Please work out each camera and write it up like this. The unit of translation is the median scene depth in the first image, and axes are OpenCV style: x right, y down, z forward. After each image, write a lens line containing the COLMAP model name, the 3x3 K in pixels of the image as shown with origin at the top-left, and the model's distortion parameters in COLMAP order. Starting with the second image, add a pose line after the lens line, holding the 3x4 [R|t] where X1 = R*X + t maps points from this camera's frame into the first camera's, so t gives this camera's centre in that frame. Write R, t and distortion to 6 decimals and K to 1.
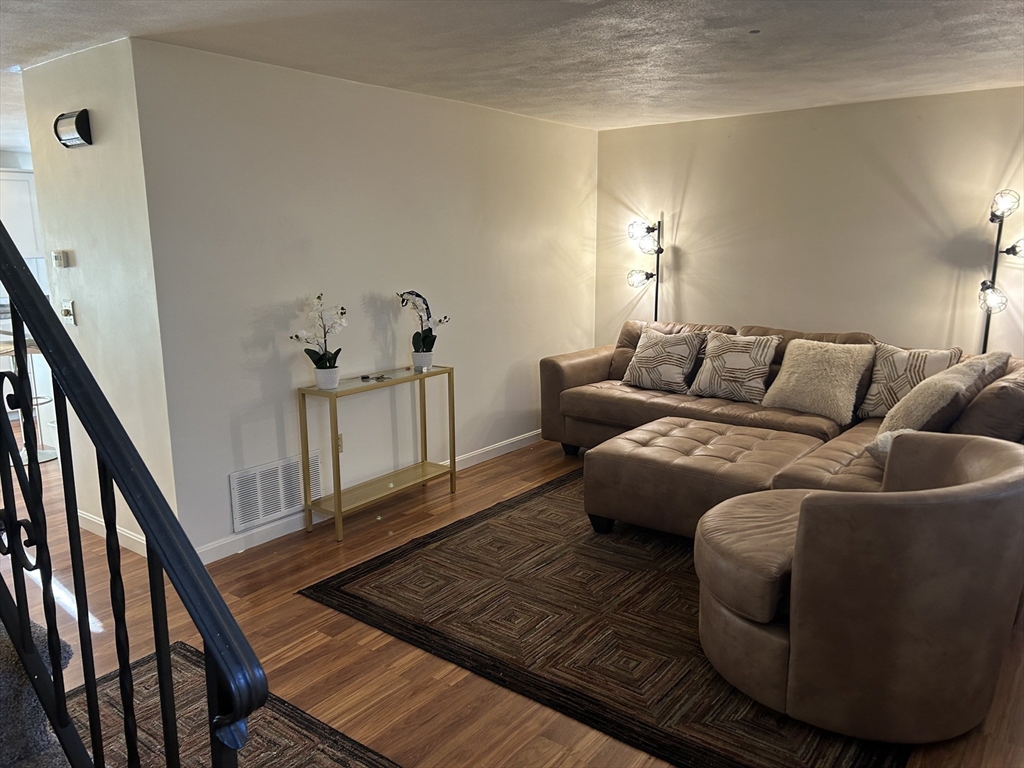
lens RADIAL K [[776.1, 0, 506.4], [0, 776.1, 388.7], [0, 0, 1]] dist [0.061139, -0.073206]
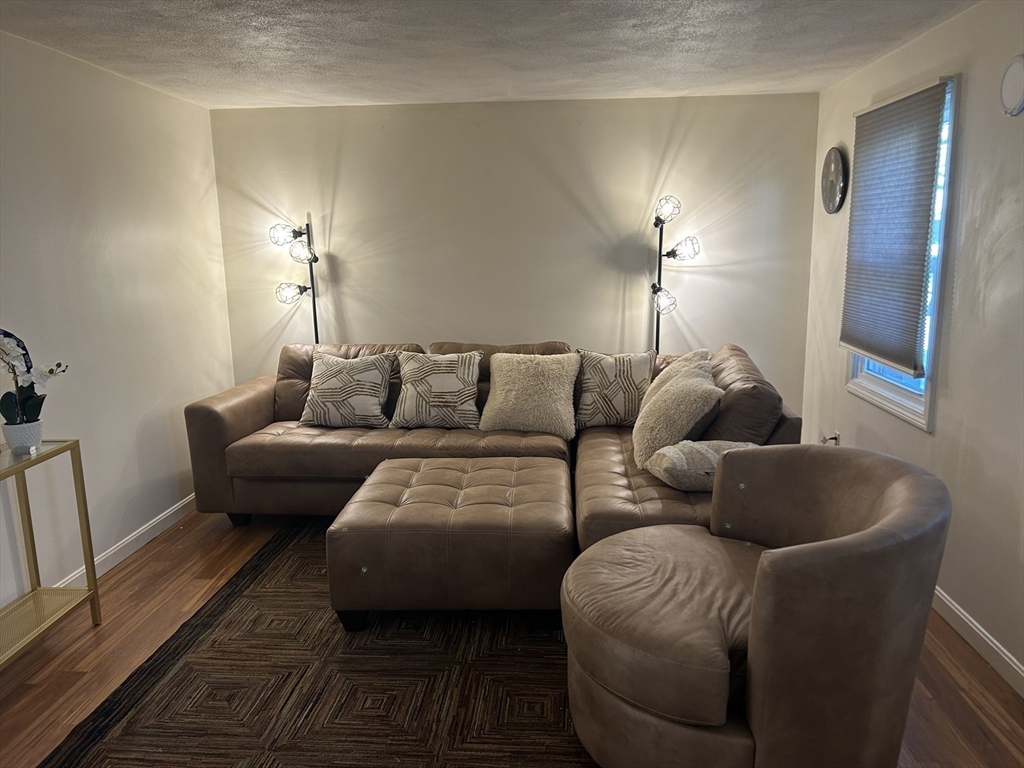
lens RADIAL K [[776.1, 0, 510.6], [0, 776.1, 387.9], [0, 0, 1]] dist [0.061139, -0.073206]
pose [[0.823364, -0.110222, 0.556707, -0.150181], [0.116628, 0.992883, 0.024088, -0.049533], [-0.555401, 0.045095, 0.830359, 0.271251]]
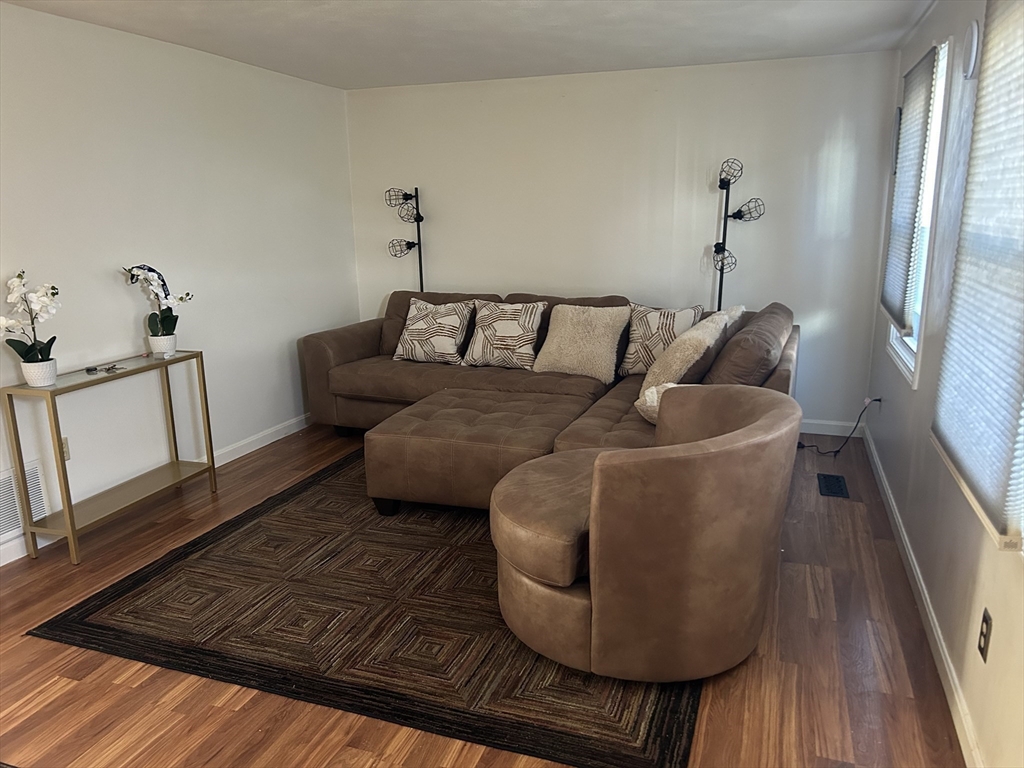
lens RADIAL K [[776.1, 0, 511.6], [0, 776.1, 400.4], [0, 0, 1]] dist [0.061139, -0.073206]
pose [[0.948787, -0.079475, 0.305757, -0.013121], [0.065405, 0.996286, 0.056006, 0.001428], [-0.309072, -0.033140, 0.950461, 0.051981]]
